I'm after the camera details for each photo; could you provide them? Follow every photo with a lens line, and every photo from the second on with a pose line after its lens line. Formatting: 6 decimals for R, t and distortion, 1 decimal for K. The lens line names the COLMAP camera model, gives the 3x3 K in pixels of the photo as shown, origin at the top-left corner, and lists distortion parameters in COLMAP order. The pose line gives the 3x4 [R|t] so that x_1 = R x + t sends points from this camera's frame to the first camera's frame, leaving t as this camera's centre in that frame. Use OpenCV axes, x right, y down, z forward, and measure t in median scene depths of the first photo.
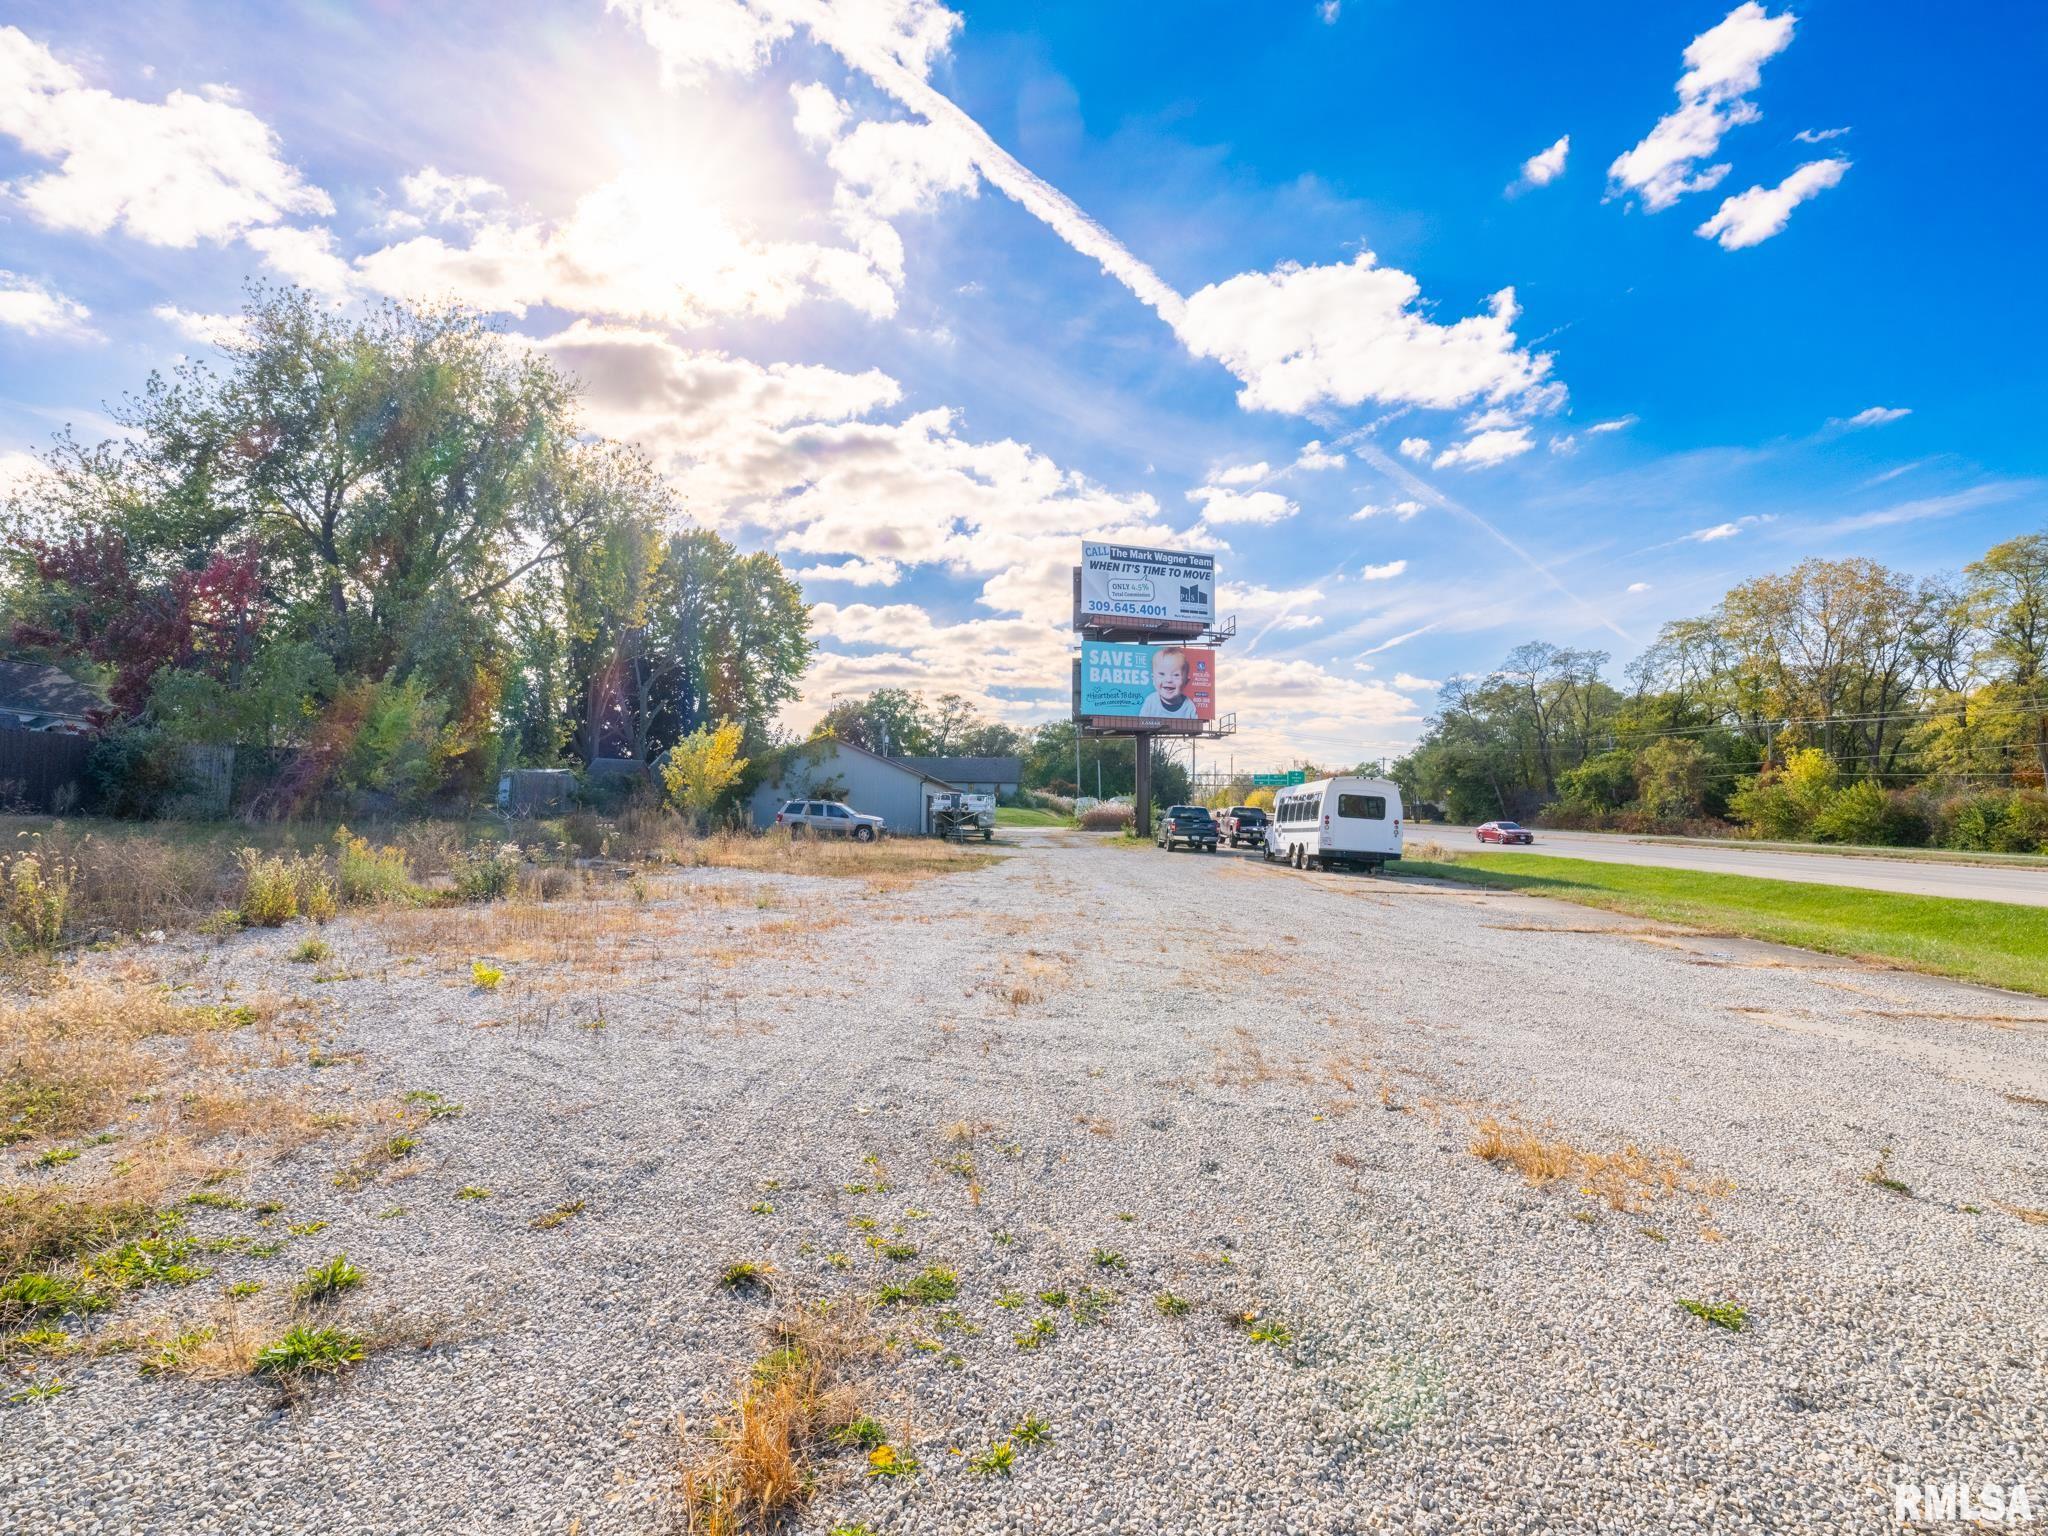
lens RADIAL K [[963.0, 0, 1053.9], [0, 963.0, 765.6], [0, 0, 1]] dist [0.000368, -0.000023]
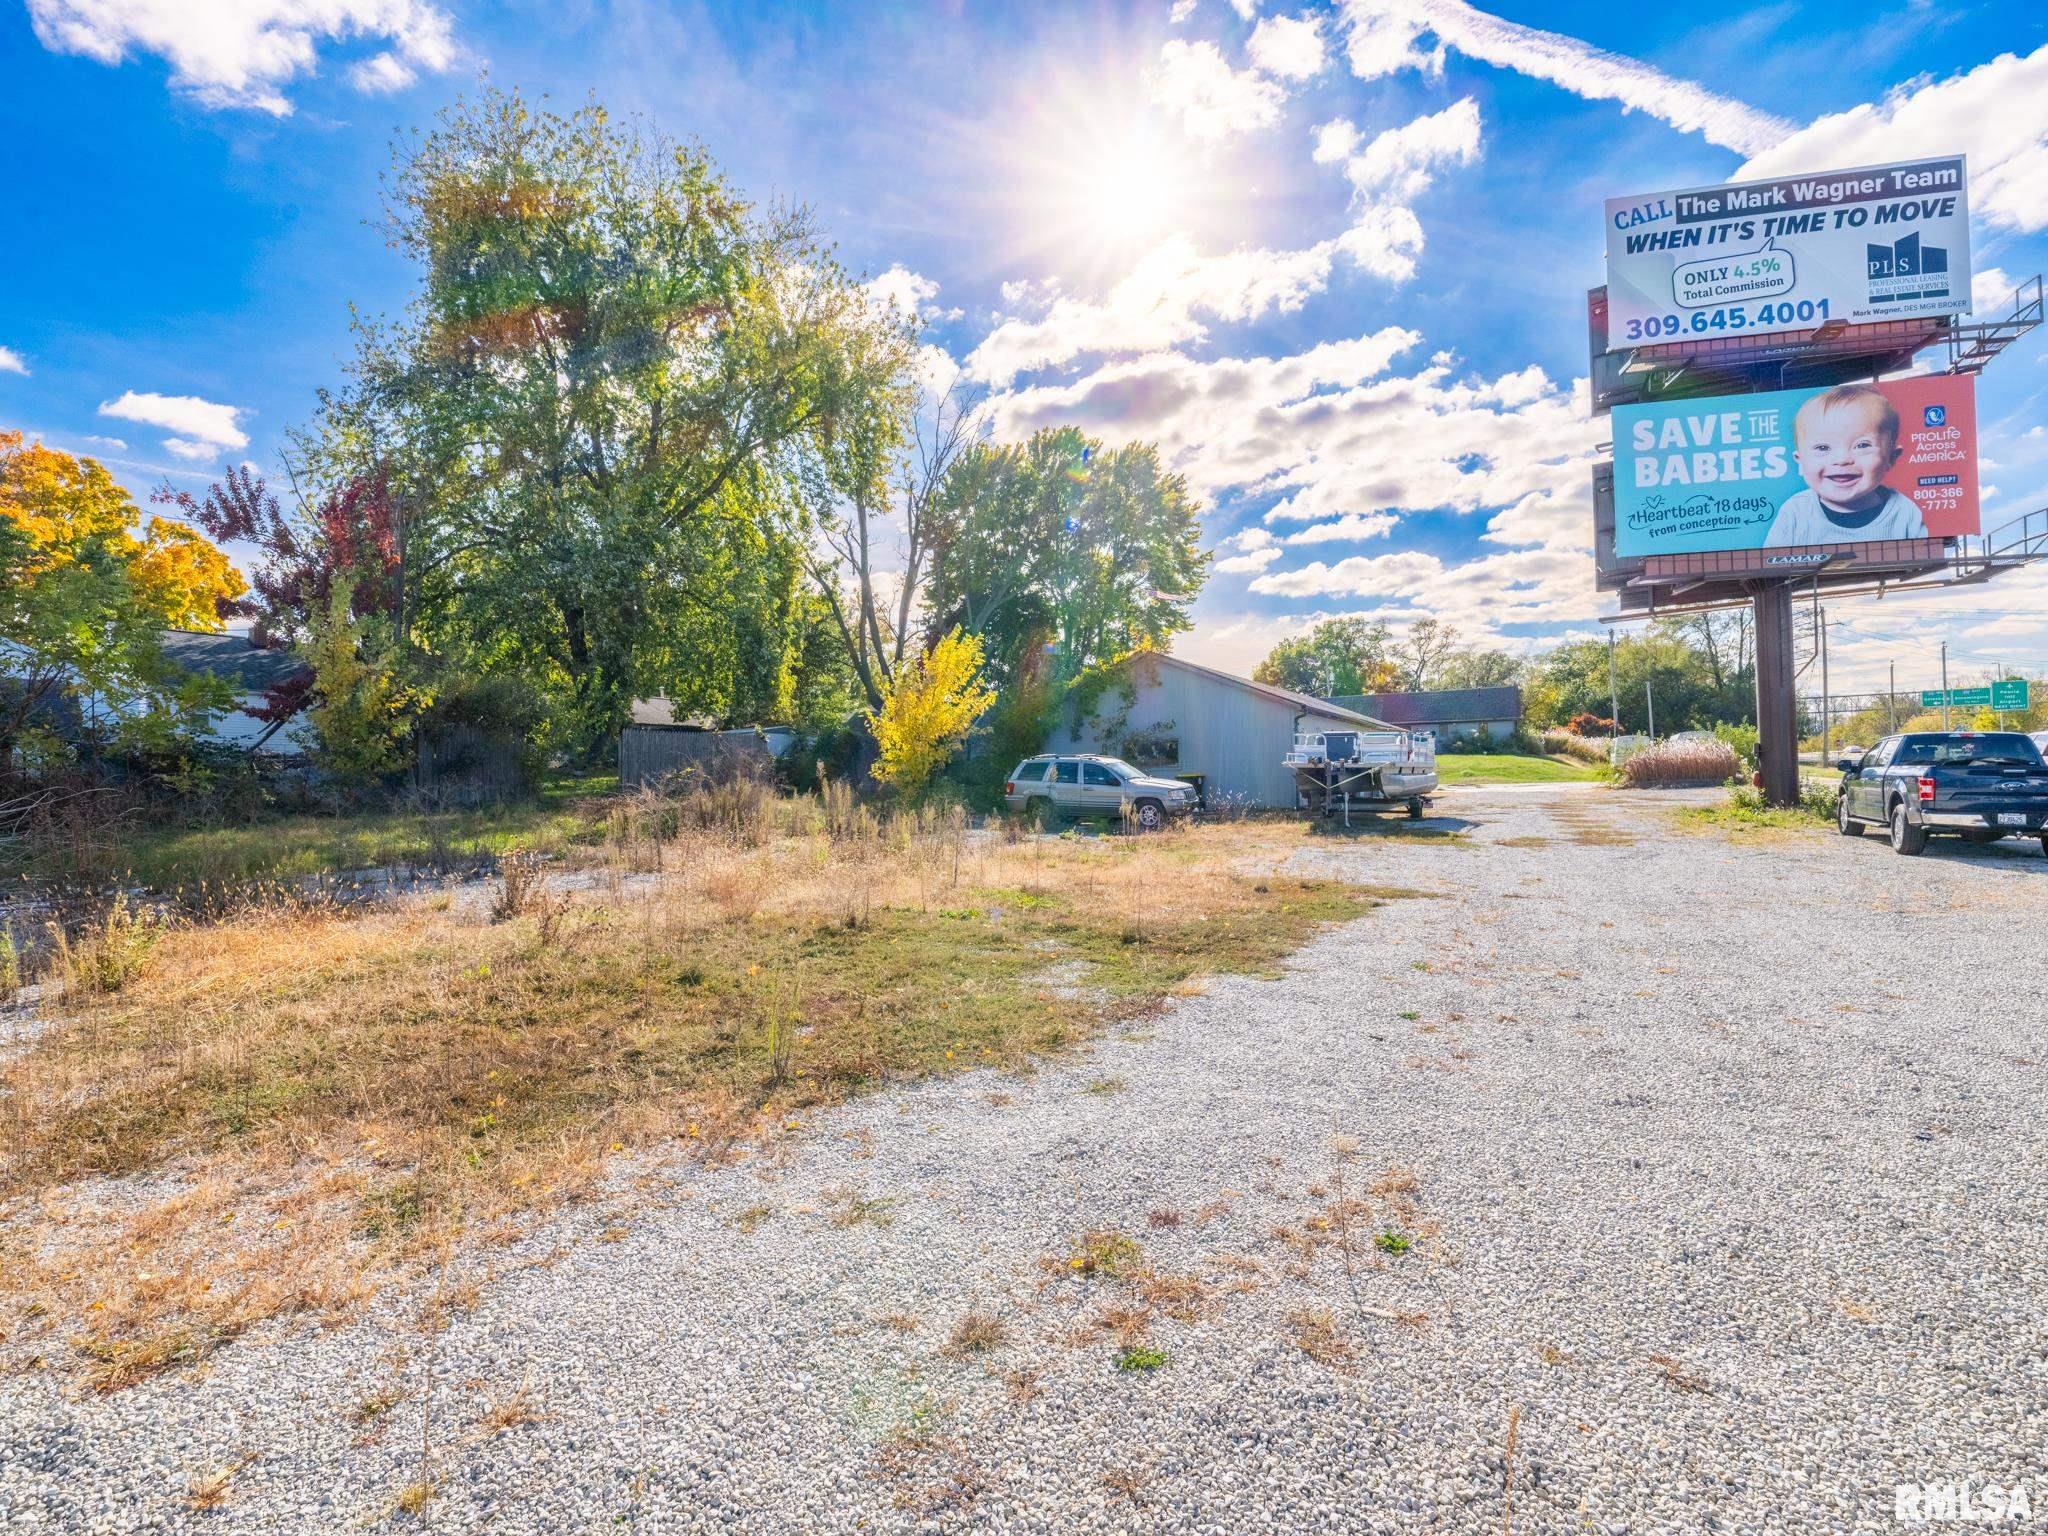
lens RADIAL K [[944.0, 0, 1024.0], [0, 944.0, 768.0], [0, 0, 1]] dist [0.000534, -0.000485]
pose [[0.859806, -0.033247, -0.509537, 0.006826], [0.057567, 0.997828, 0.032031, 0.013484], [0.507365, -0.056873, 0.859852, 0.283939]]
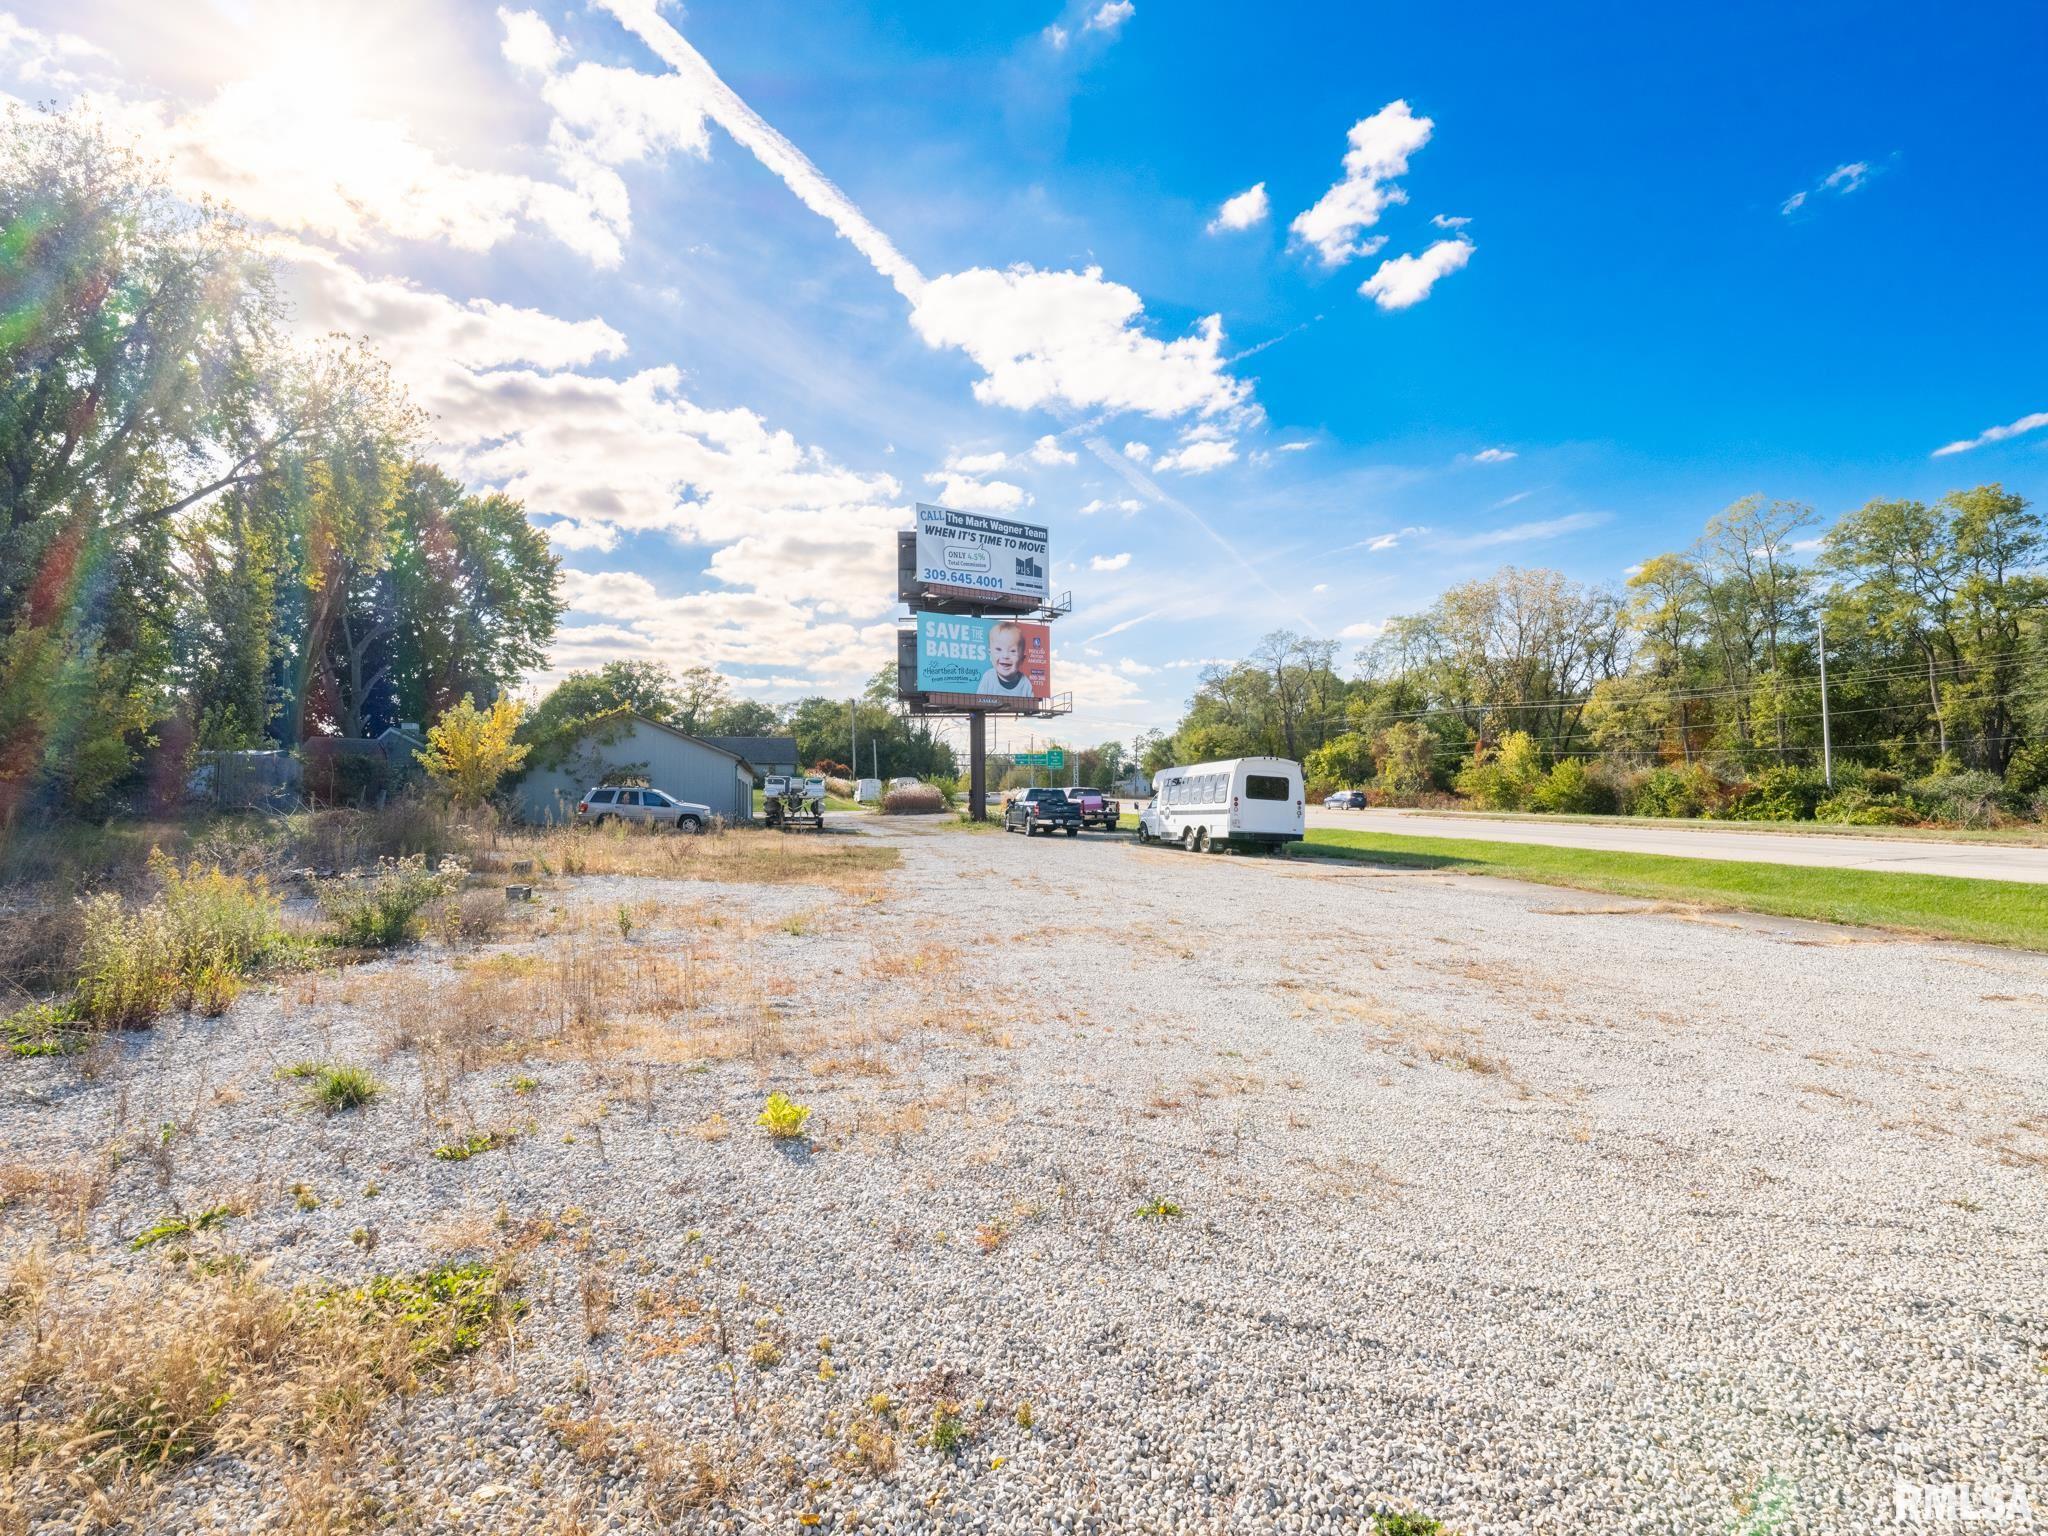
lens RADIAL K [[955.4, 0, 1051.3], [0, 955.4, 722.0], [0, 0, 1]] dist [-0.002124, -0.000323]
pose [[0.963502, 0.006271, 0.267628, -0.061082], [0.000340, 0.999696, -0.024651, 0.000414], [-0.267701, 0.023842, 0.963207, 0.054138]]
